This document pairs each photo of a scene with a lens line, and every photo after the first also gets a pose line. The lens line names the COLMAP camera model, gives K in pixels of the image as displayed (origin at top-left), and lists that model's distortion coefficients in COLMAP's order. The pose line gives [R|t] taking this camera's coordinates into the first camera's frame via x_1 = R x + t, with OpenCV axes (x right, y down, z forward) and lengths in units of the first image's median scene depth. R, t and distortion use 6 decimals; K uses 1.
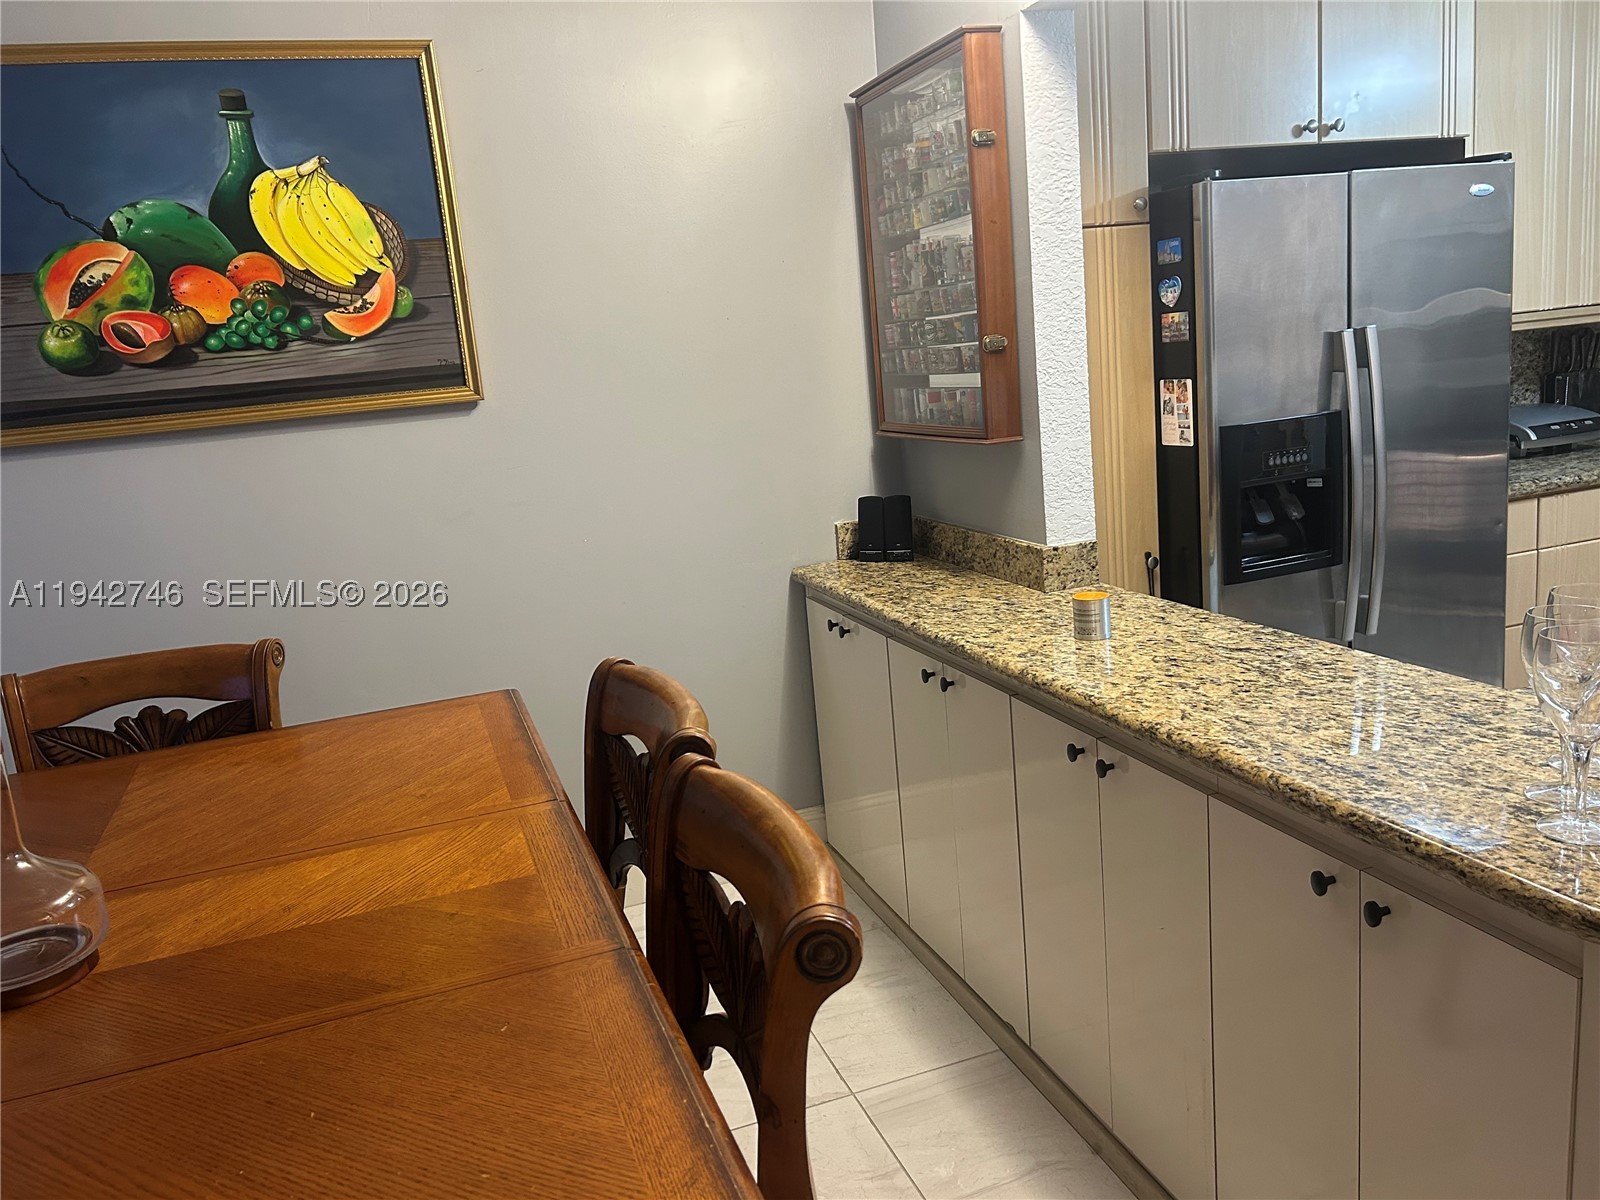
lens RADIAL K [[1211.8, 0, 797.7], [0, 1211.8, 589.8], [0, 0, 1]] dist [0.007348, -0.005561]
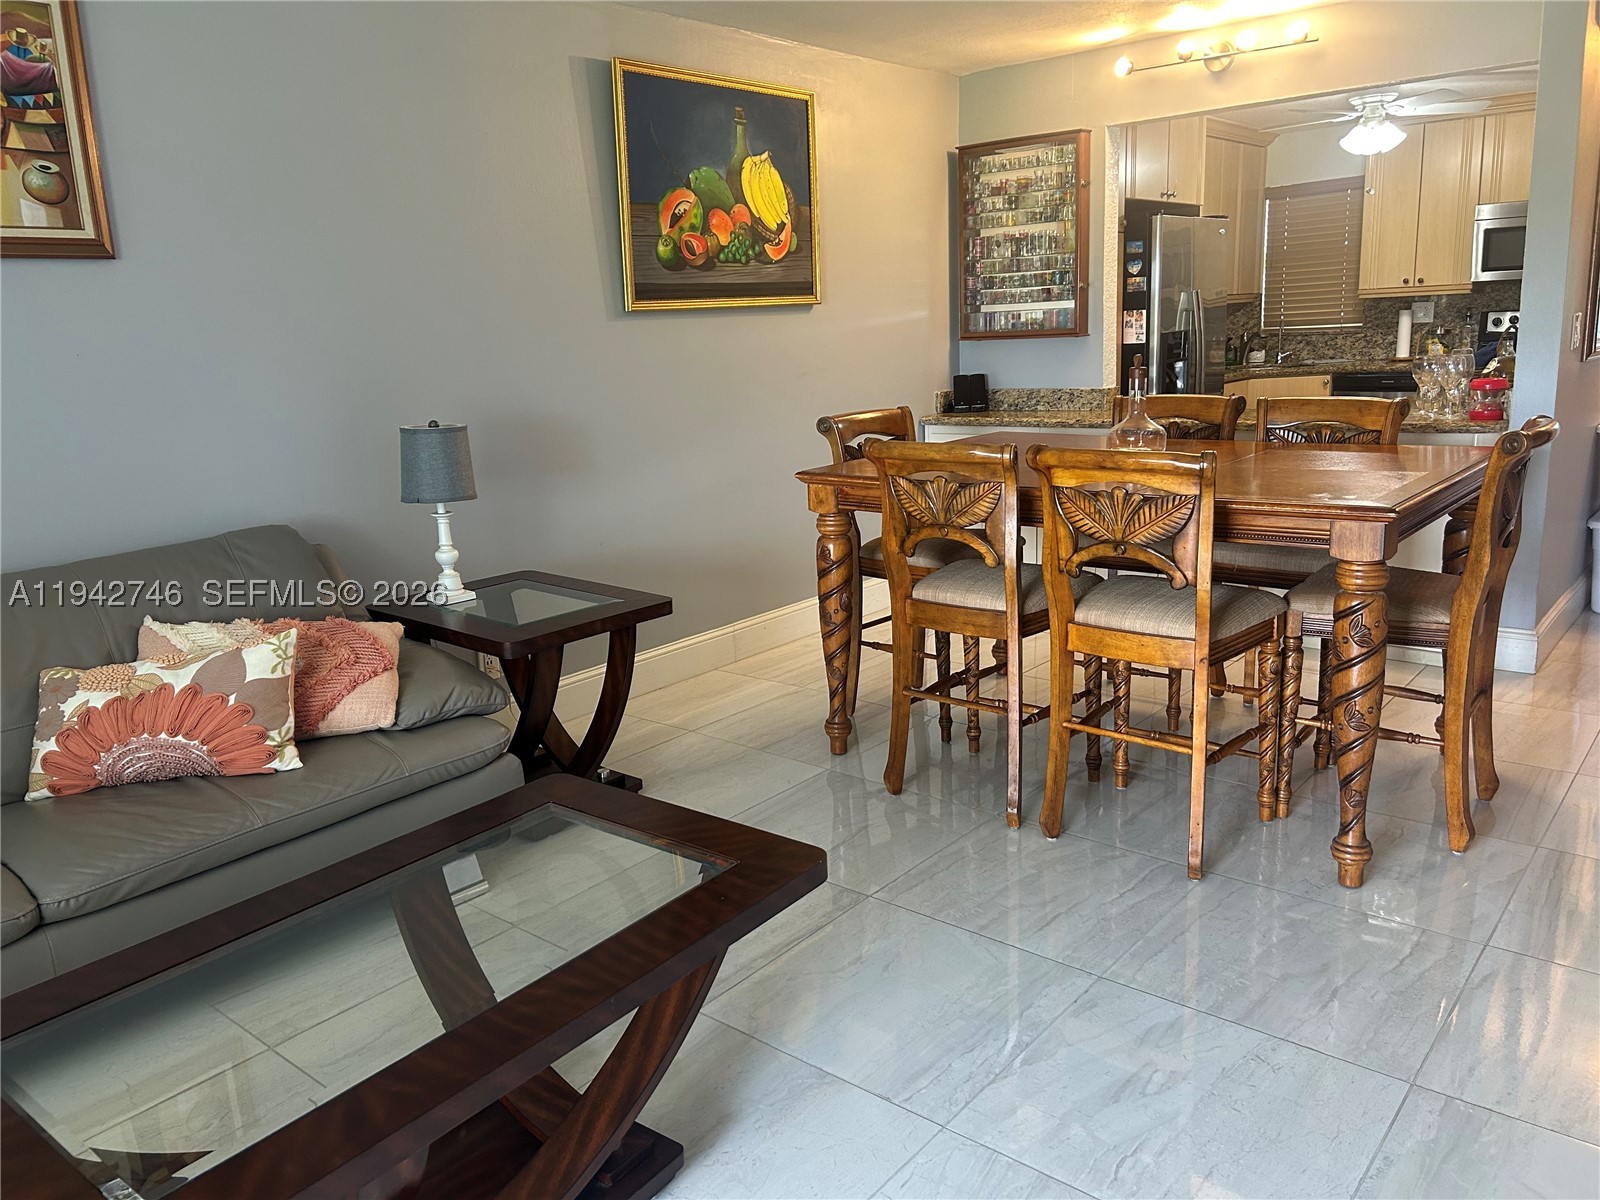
lens RADIAL K [[1211.8, 0, 797.2], [0, 1211.8, 603.6], [0, 0, 1]] dist [0.007348, -0.005561]
pose [[0.855019, -0.070831, 0.513737, -1.275596], [0.075216, 0.997092, 0.012290, 0.254714], [-0.513113, 0.028133, 0.857860, -0.455195]]
